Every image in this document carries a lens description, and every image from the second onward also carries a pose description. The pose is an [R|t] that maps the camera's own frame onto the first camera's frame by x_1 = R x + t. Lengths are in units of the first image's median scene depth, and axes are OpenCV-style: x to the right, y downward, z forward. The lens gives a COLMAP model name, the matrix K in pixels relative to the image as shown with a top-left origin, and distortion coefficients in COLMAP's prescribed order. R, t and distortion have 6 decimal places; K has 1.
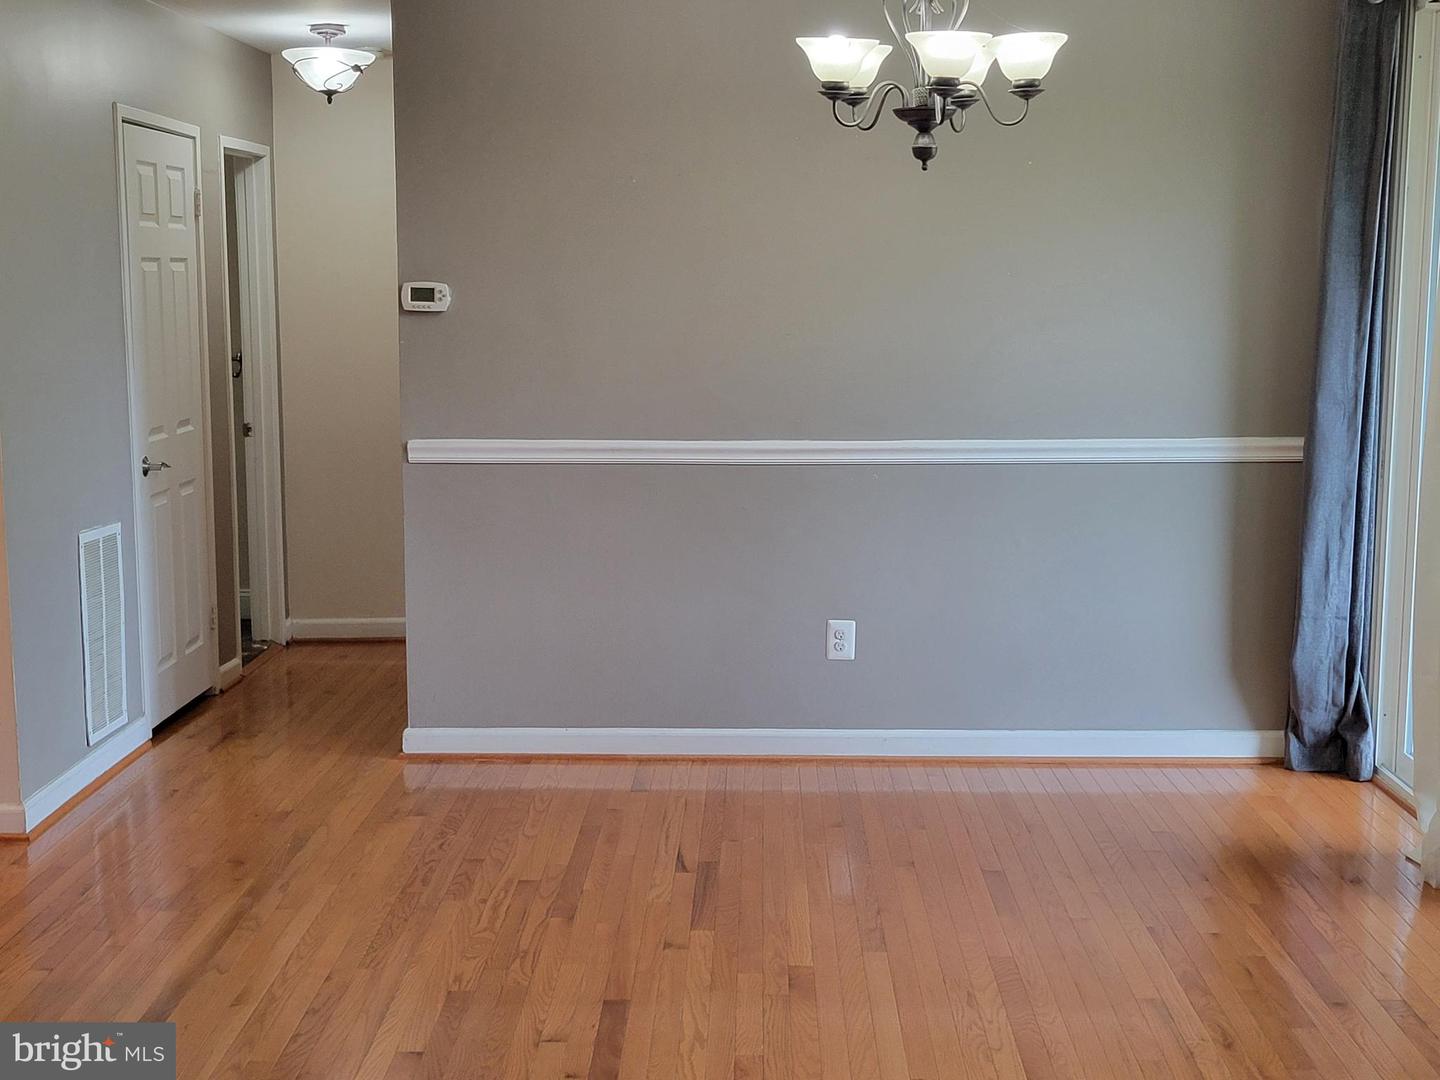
lens RADIAL K [[1909.2, 0, 717.5], [0, 1909.2, 550.2], [0, 0, 1]] dist [0.032978, 0.000000]
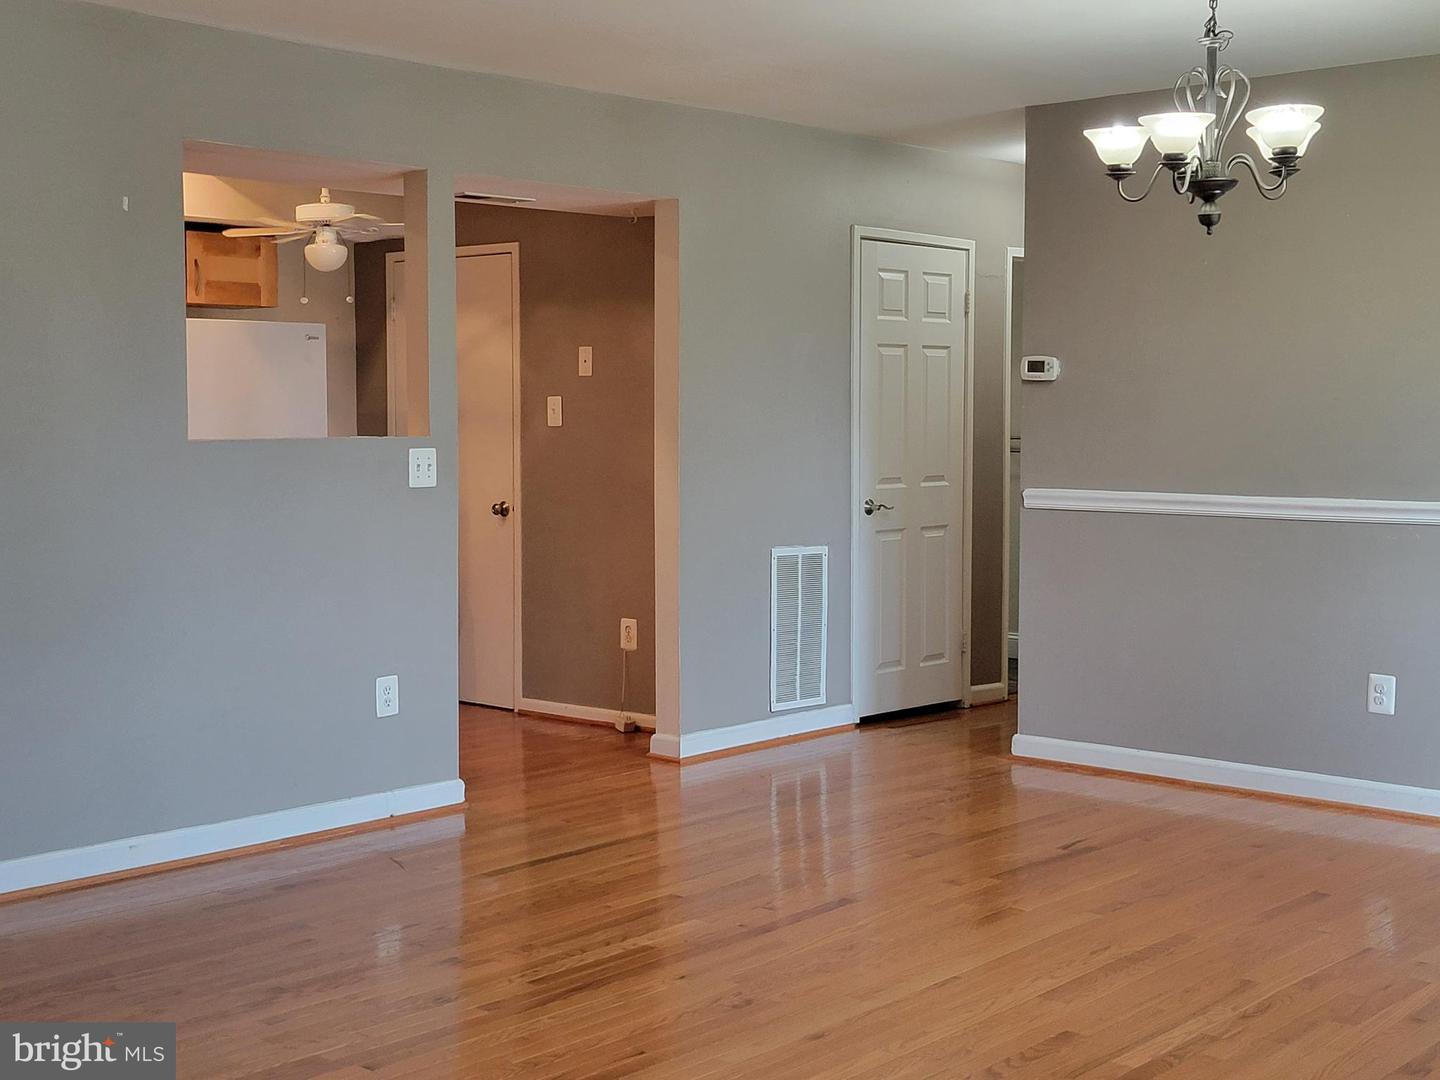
lens RADIAL K [[1894.8, 0, 723.1], [0, 1894.8, 529.8], [0, 0, 1]] dist [0.105450, 0.000000]
pose [[0.771012, 0.043185, -0.635354, 0.446208], [-0.092881, 0.994655, -0.045106, 0.038655], [0.630010, 0.093790, 0.770902, -0.028263]]
